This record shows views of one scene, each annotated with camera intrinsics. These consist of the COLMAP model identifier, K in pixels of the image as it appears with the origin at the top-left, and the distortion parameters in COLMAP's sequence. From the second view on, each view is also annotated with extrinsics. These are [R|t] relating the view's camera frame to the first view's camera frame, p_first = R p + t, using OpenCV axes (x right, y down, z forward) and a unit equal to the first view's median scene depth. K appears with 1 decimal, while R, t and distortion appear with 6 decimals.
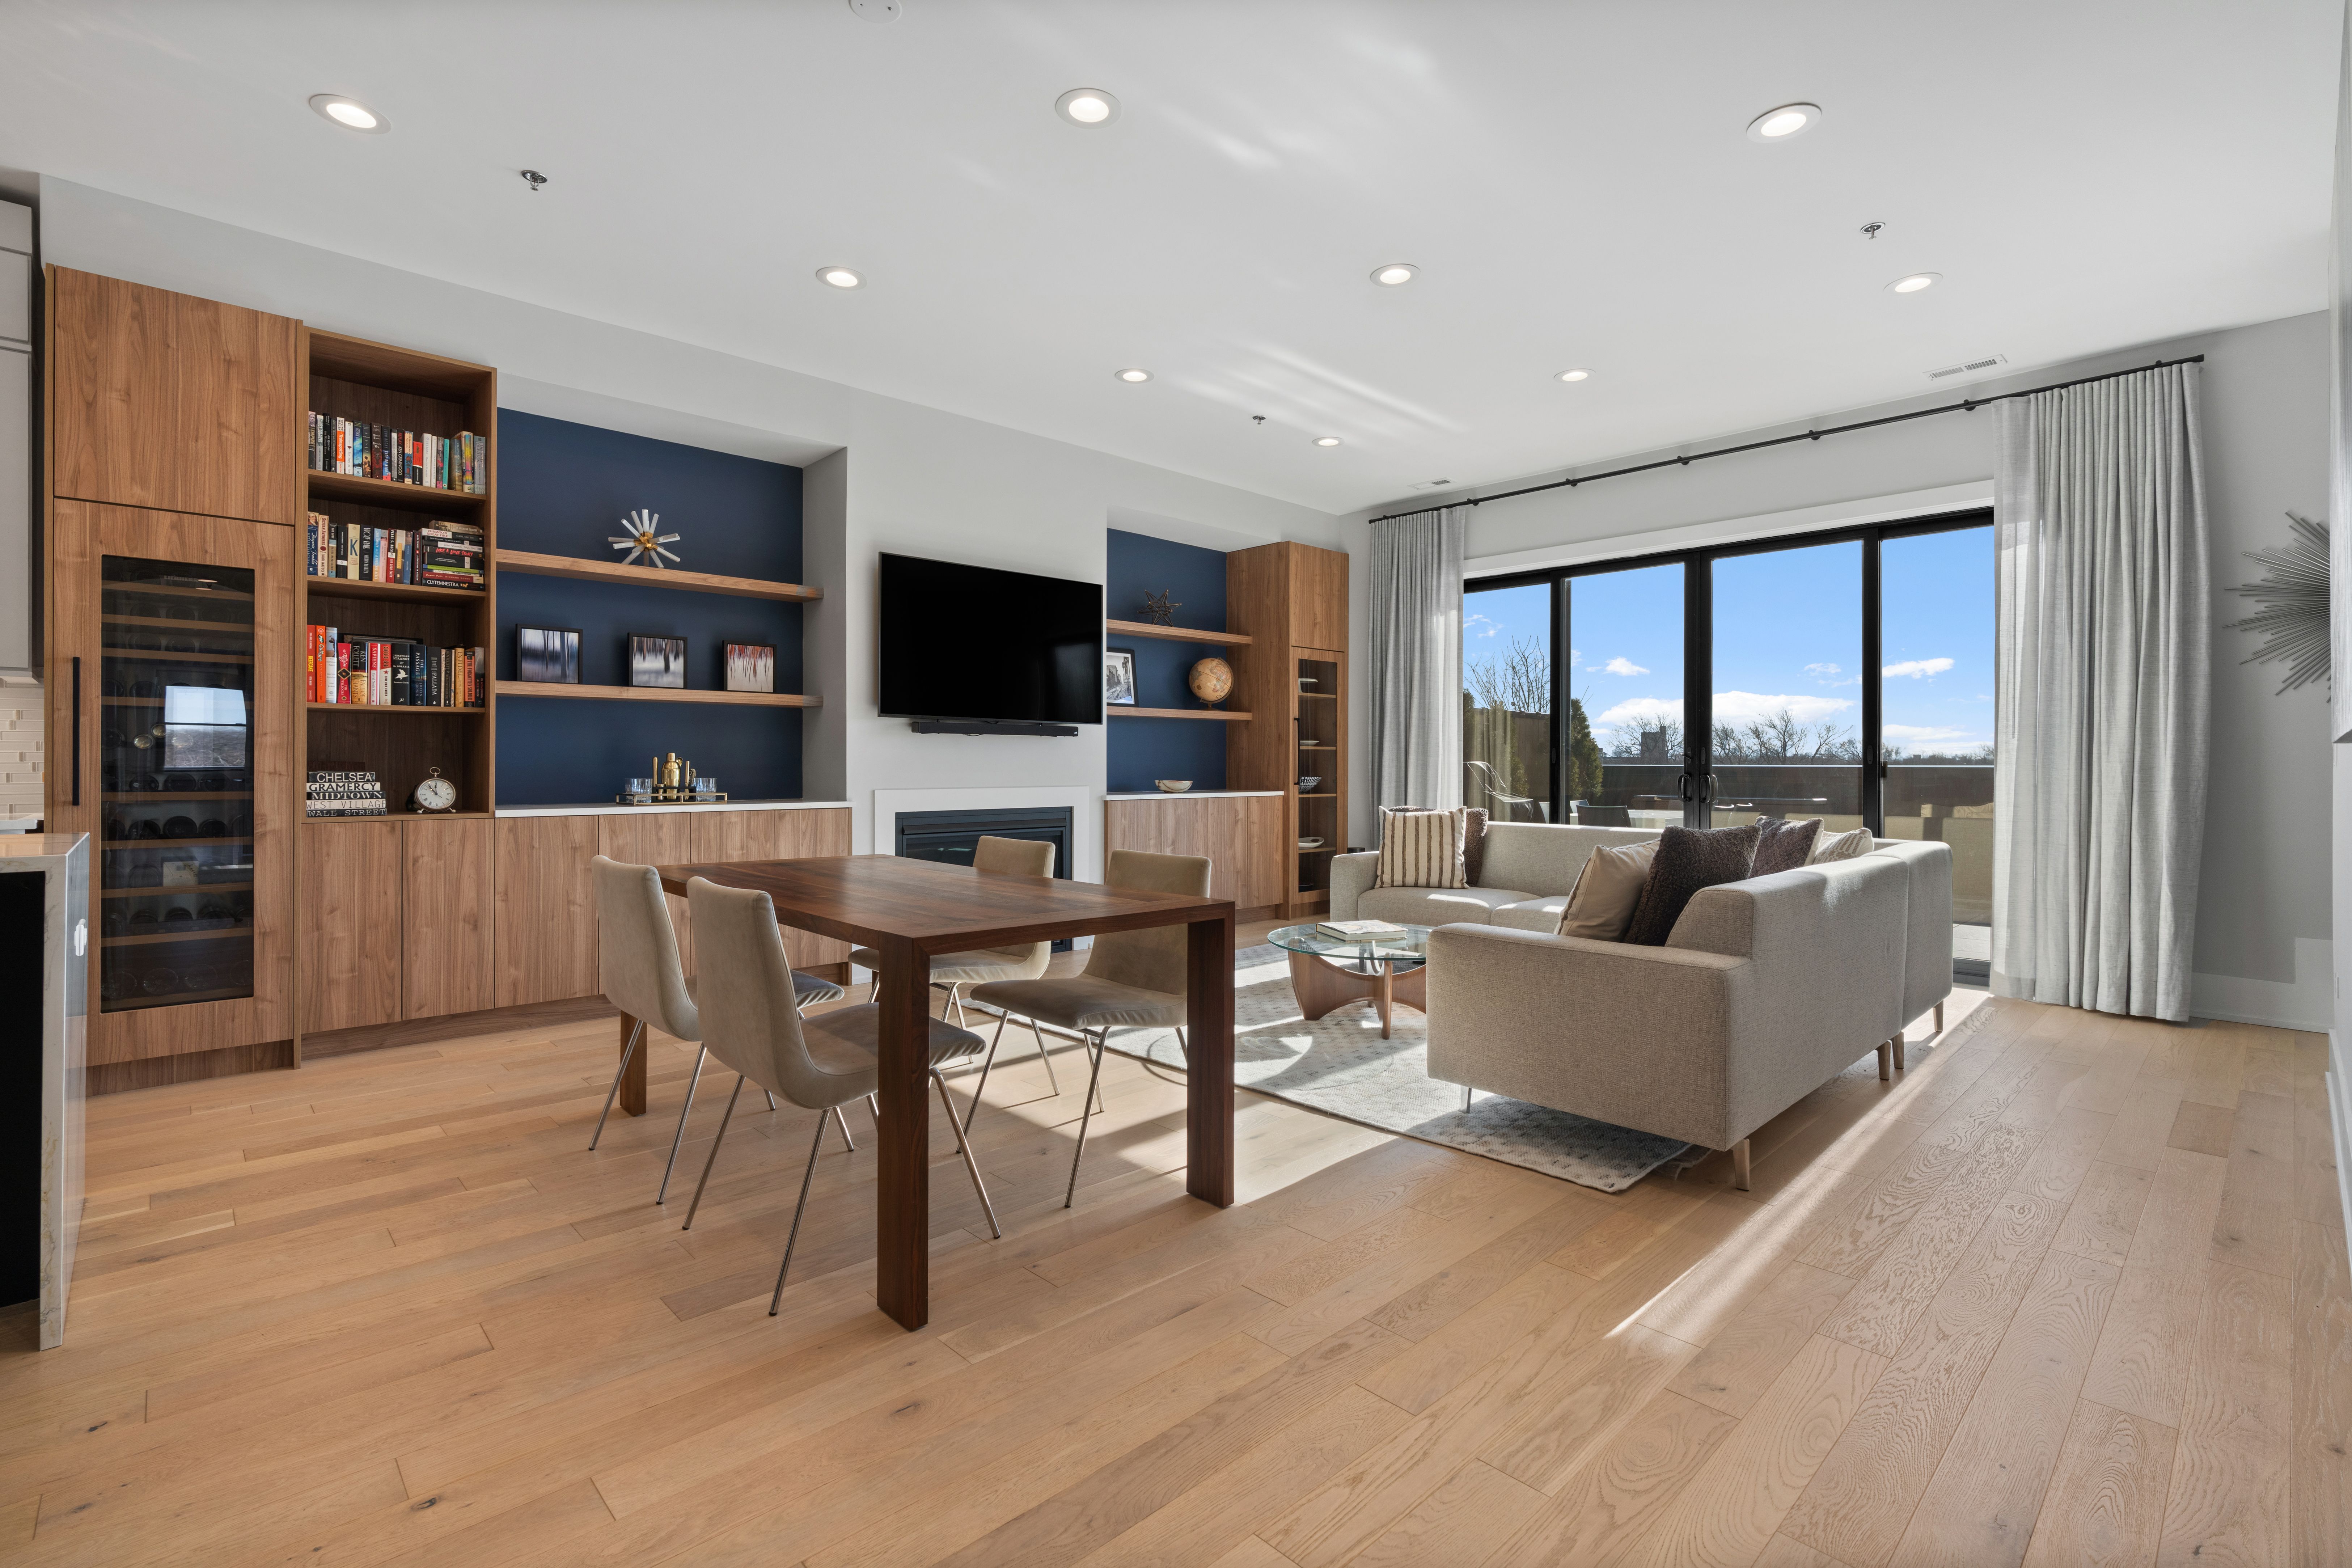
lens RADIAL K [[1084.2, 0, 1169.9], [0, 1084.2, 761.0], [0, 0, 1]] dist [-0.011454, 0.006394]
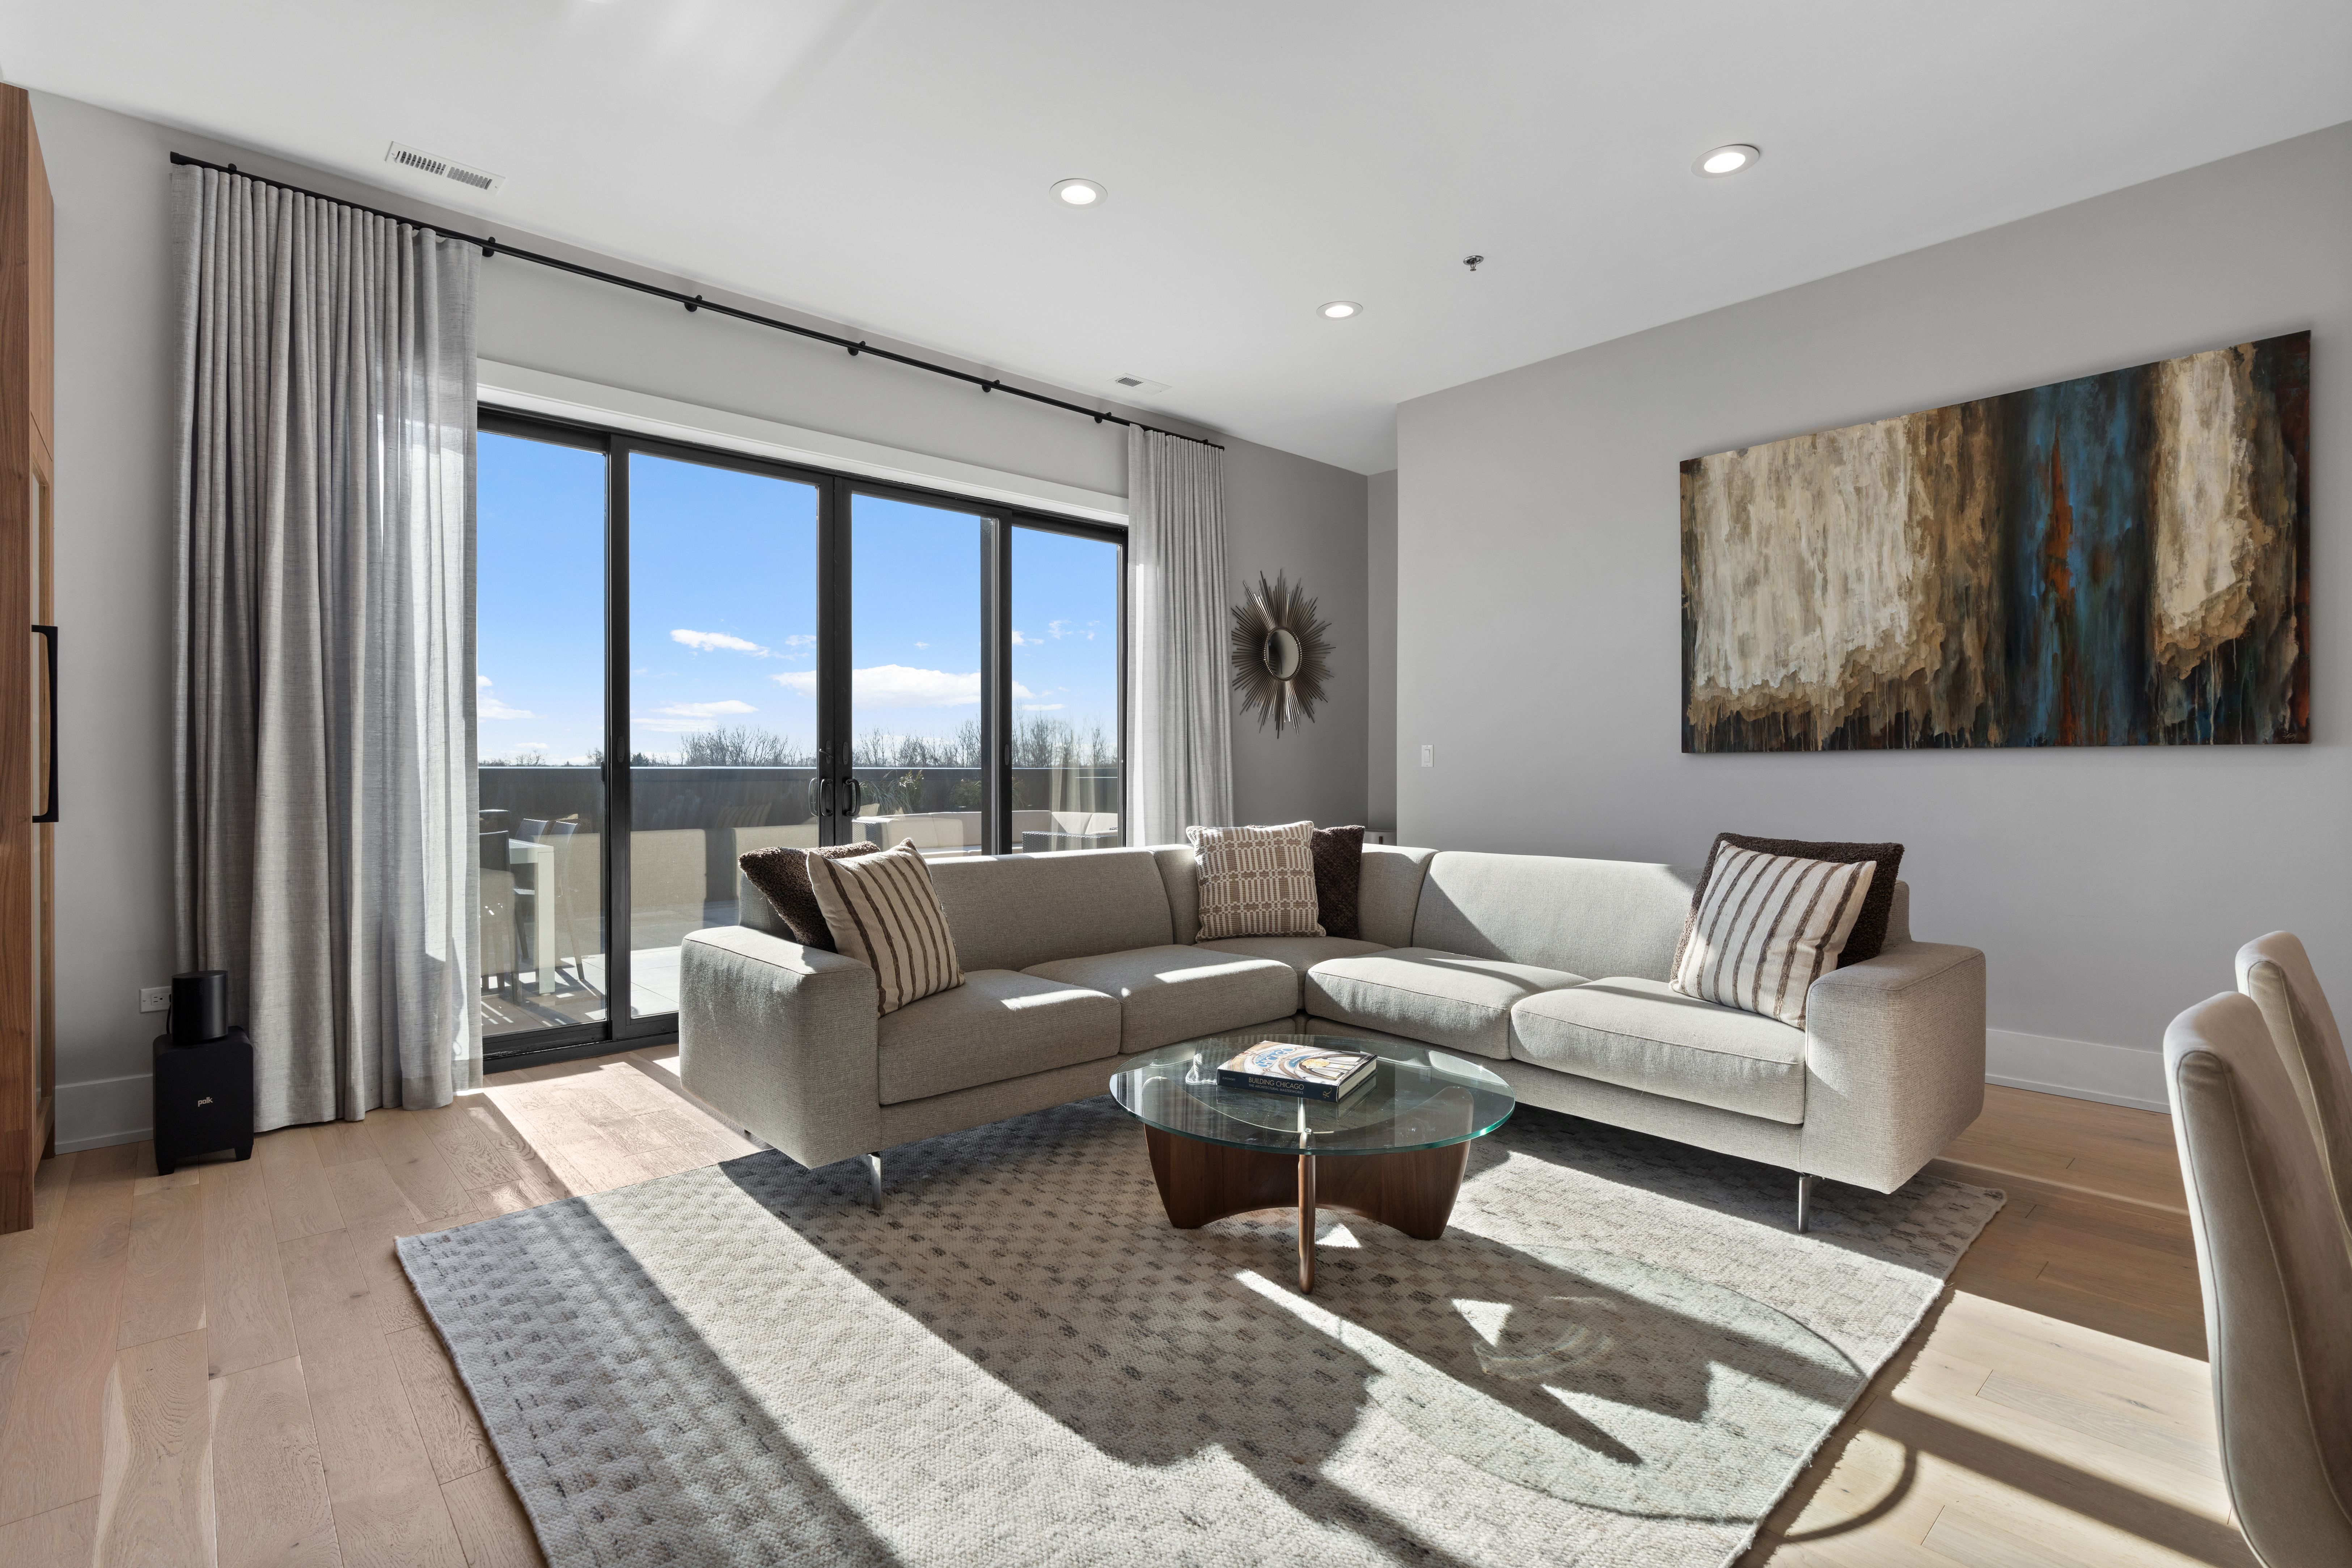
lens RADIAL K [[1105.3, 0, 1156.4], [0, 1105.3, 777.2], [0, 0, 1]] dist [-0.008264, 0.004363]
pose [[0.036760, -0.009353, 0.999280, -0.347539], [-0.004323, 0.999945, 0.009518, 0.005081], [-0.999315, -0.004670, 0.036718, 0.987985]]
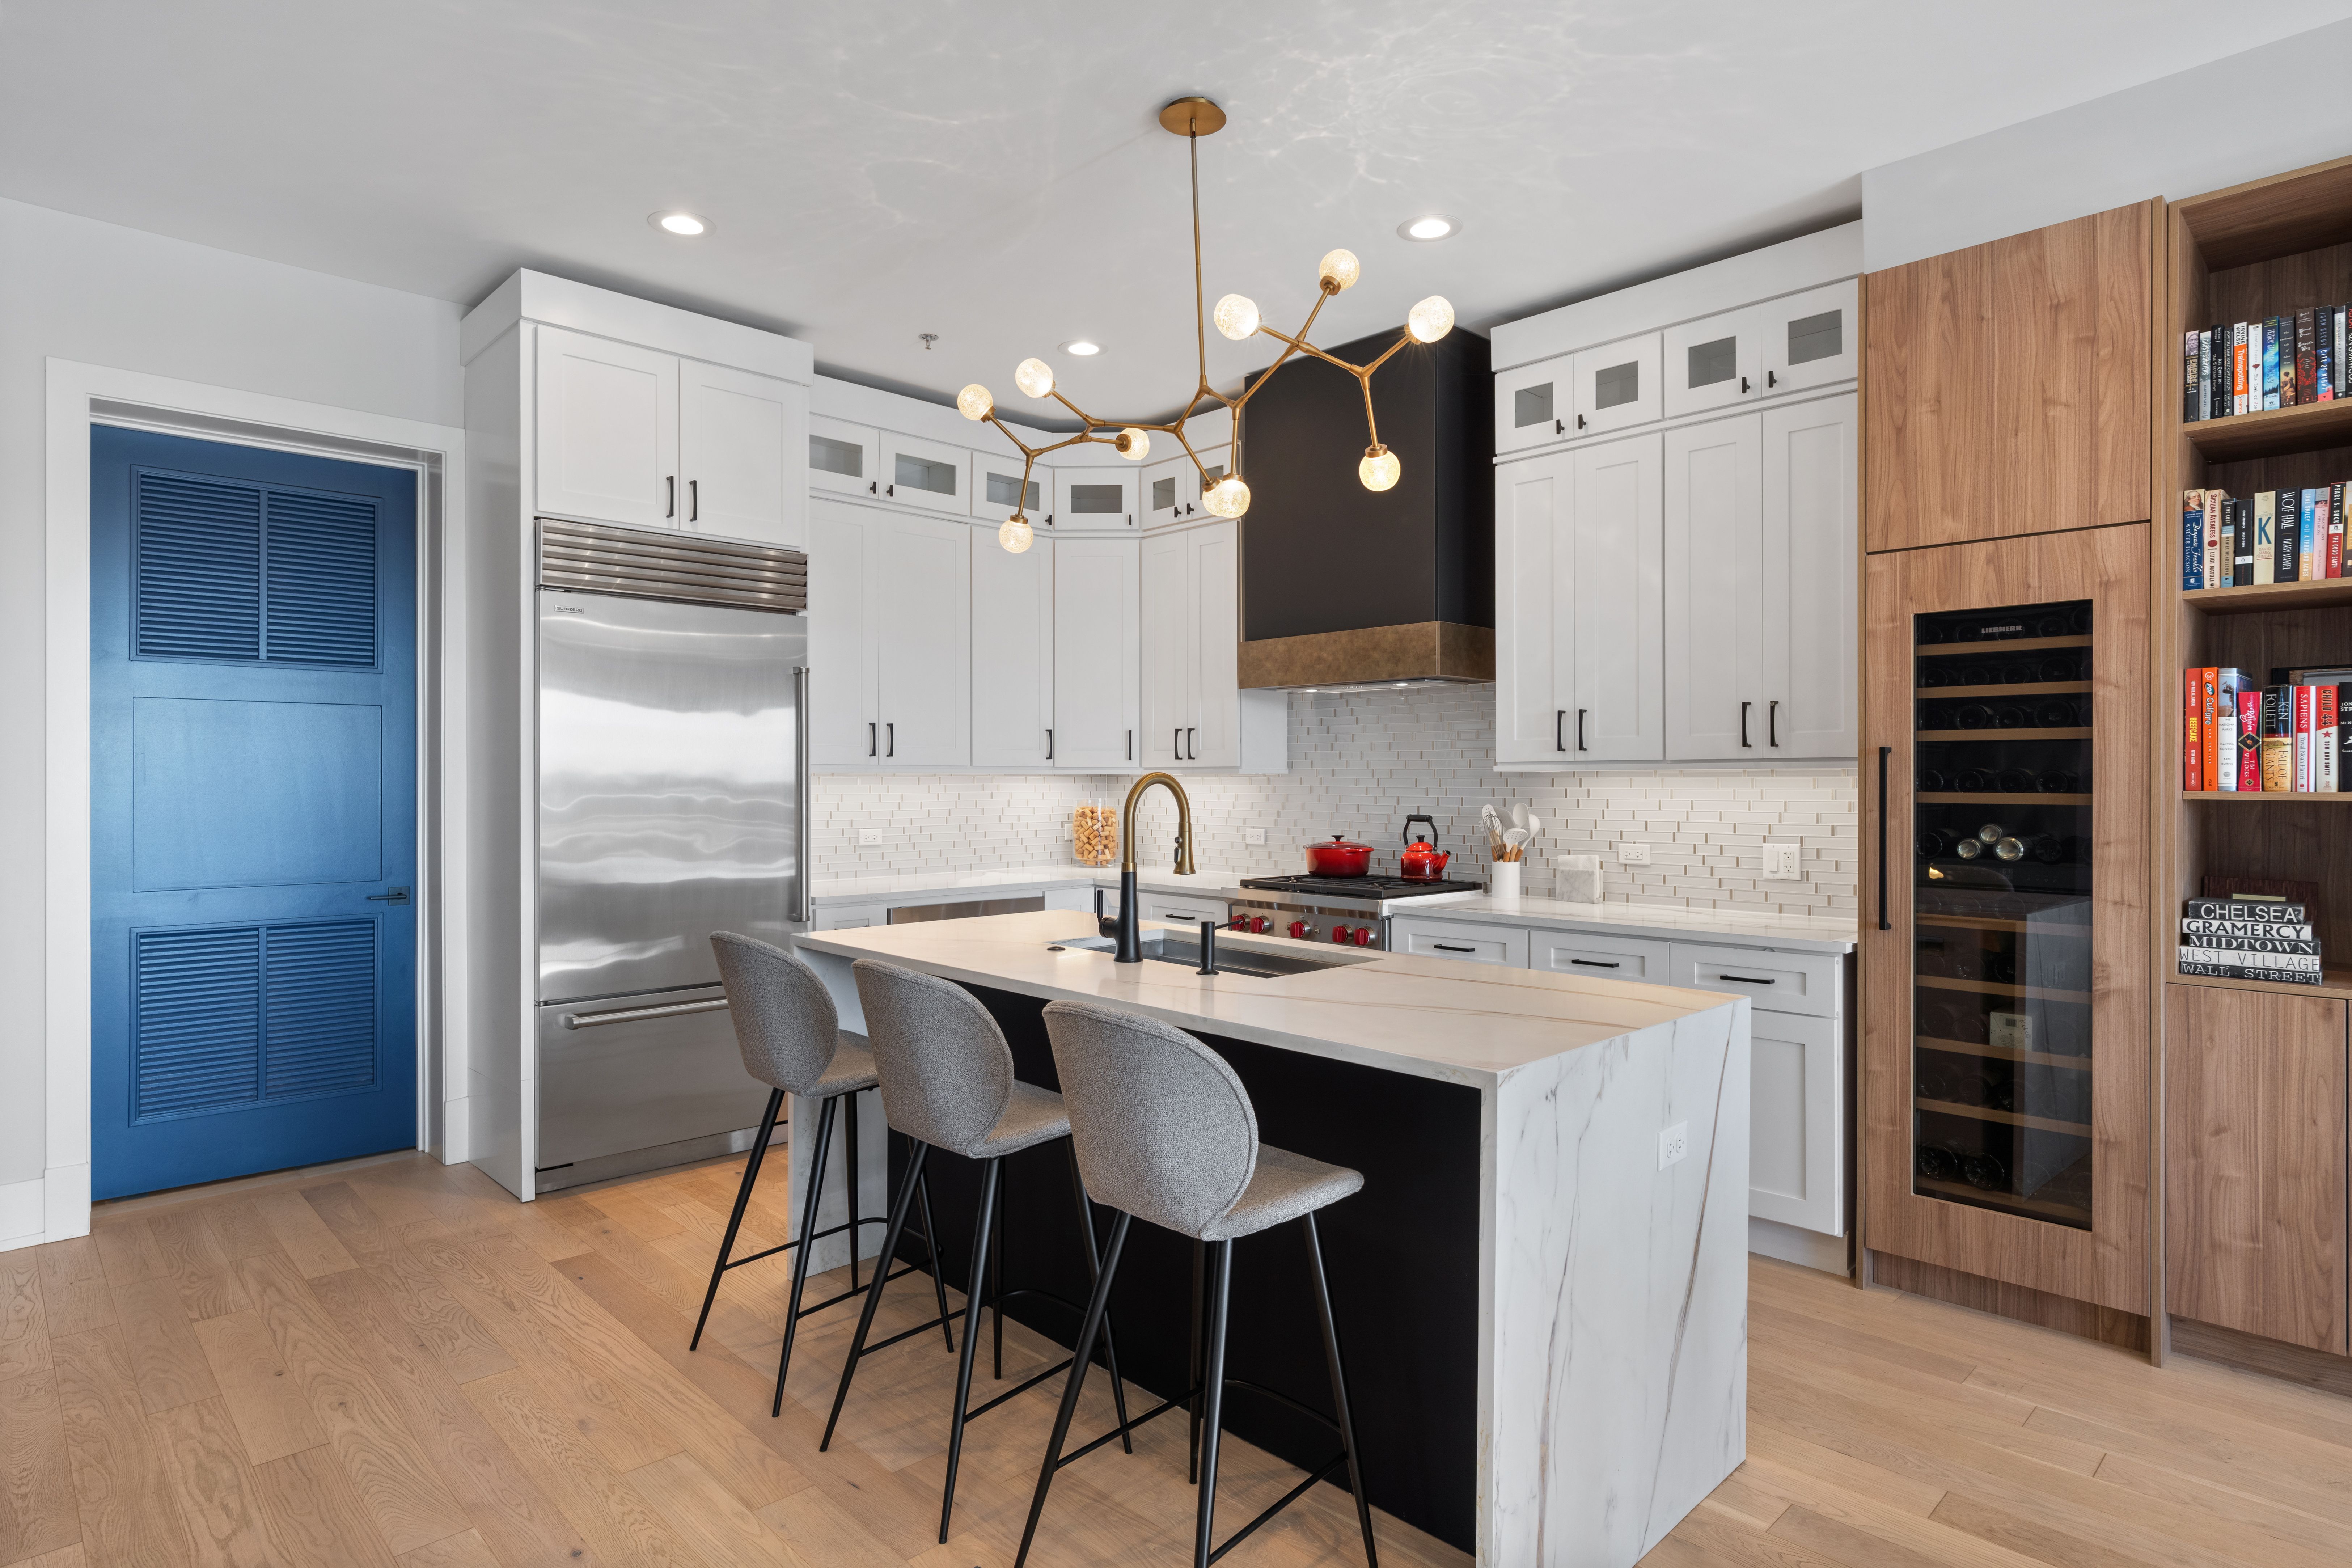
lens RADIAL K [[1256.0, 0, 1158.0], [0, 1256.0, 785.7], [0, 0, 1]] dist [-0.009163, 0.004816]
pose [[0.003636, 0.002262, -0.999991, -0.050761], [0.004231, 0.999988, 0.002278, -0.049437], [0.999984, -0.004239, 0.003627, 0.312011]]
